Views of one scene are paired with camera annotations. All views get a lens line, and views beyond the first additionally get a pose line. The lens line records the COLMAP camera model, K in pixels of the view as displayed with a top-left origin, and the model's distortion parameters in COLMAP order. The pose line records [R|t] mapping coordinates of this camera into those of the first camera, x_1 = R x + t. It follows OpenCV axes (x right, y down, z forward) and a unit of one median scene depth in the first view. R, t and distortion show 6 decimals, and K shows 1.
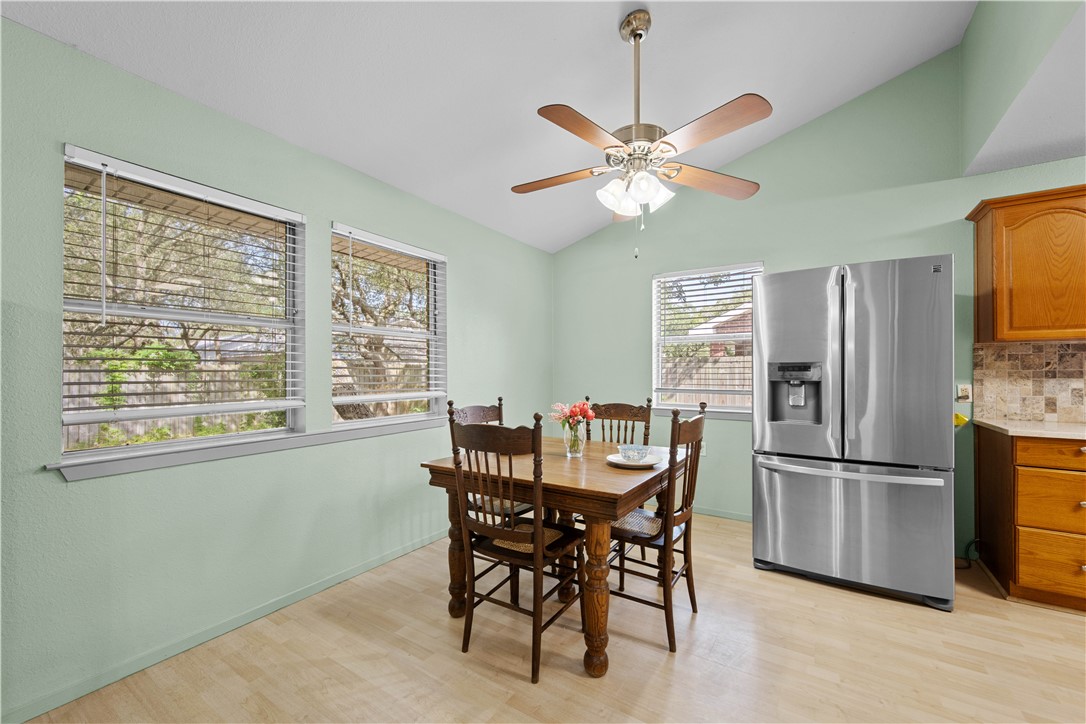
lens RADIAL K [[429.3, 0, 544.1], [0, 429.3, 368.5], [0, 0, 1]] dist [-0.003191, 0.001594]
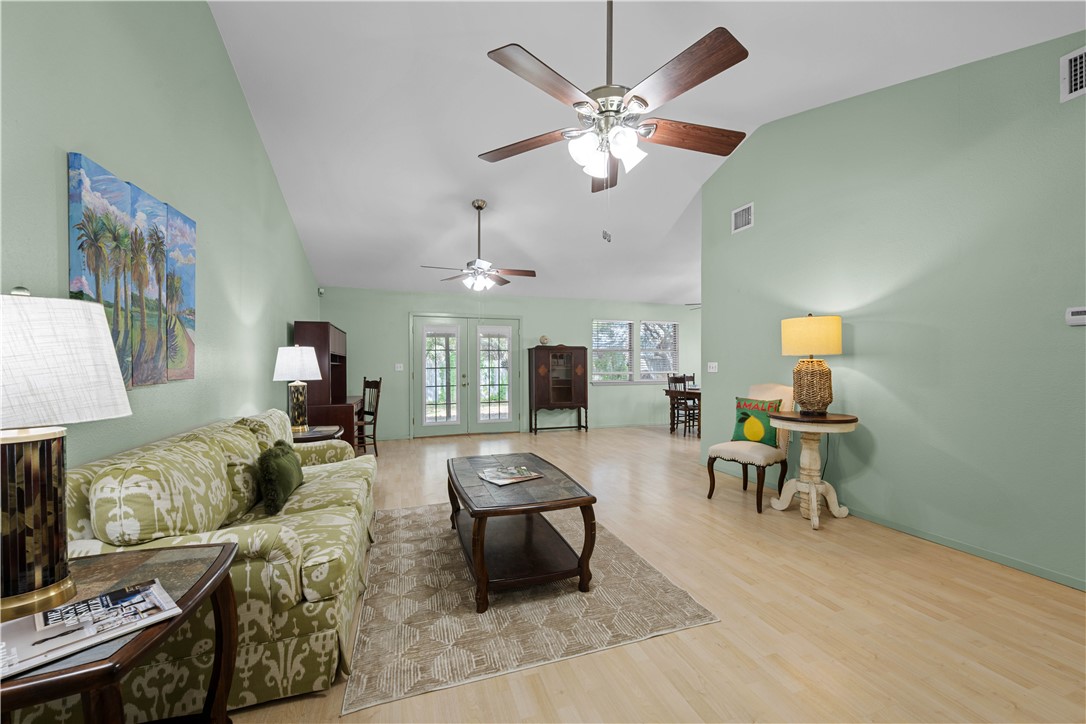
lens RADIAL K [[429.3, 0, 549.6], [0, 429.3, 367.9], [0, 0, 1]] dist [-0.003191, 0.001594]
pose [[0.789850, 0.006738, -0.613264, 0.988434], [0.000469, 0.999933, 0.011591, -0.005032], [0.613301, -0.009443, 0.789793, -2.058965]]
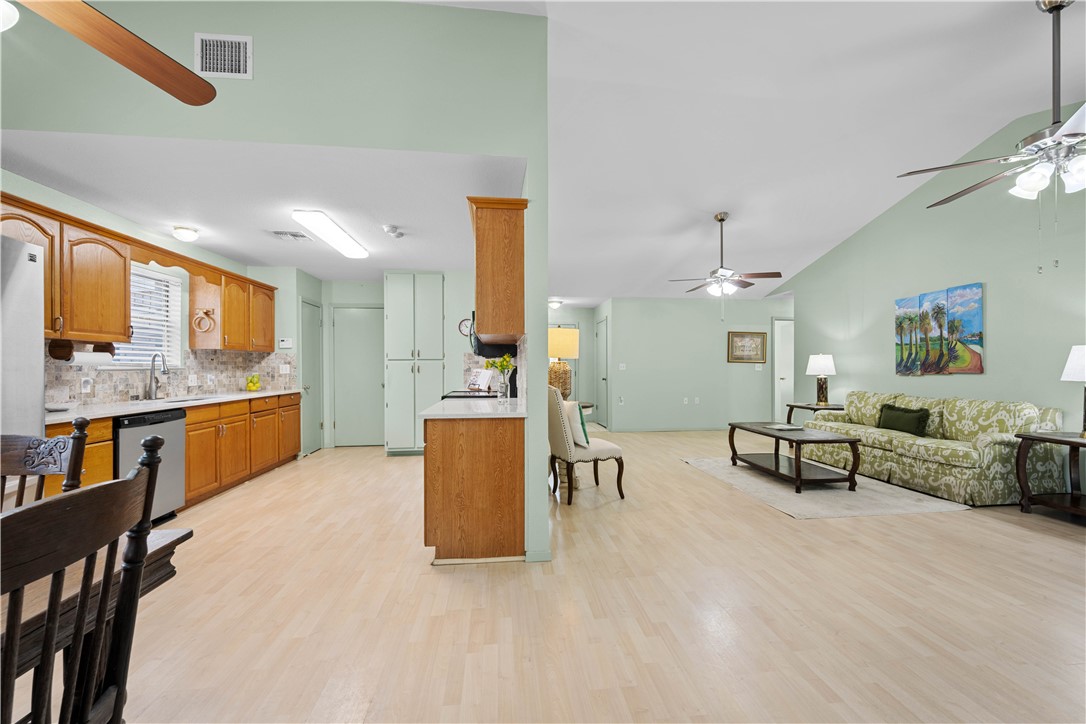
lens RADIAL K [[429.3, 0, 548.6], [0, 429.3, 366.8], [0, 0, 1]] dist [-0.003191, 0.001594]
pose [[-0.640893, 0.001190, 0.767630, -0.471067], [-0.000717, 0.999997, -0.002149, 0.010257], [-0.767630, -0.001928, -0.640890, 0.619800]]
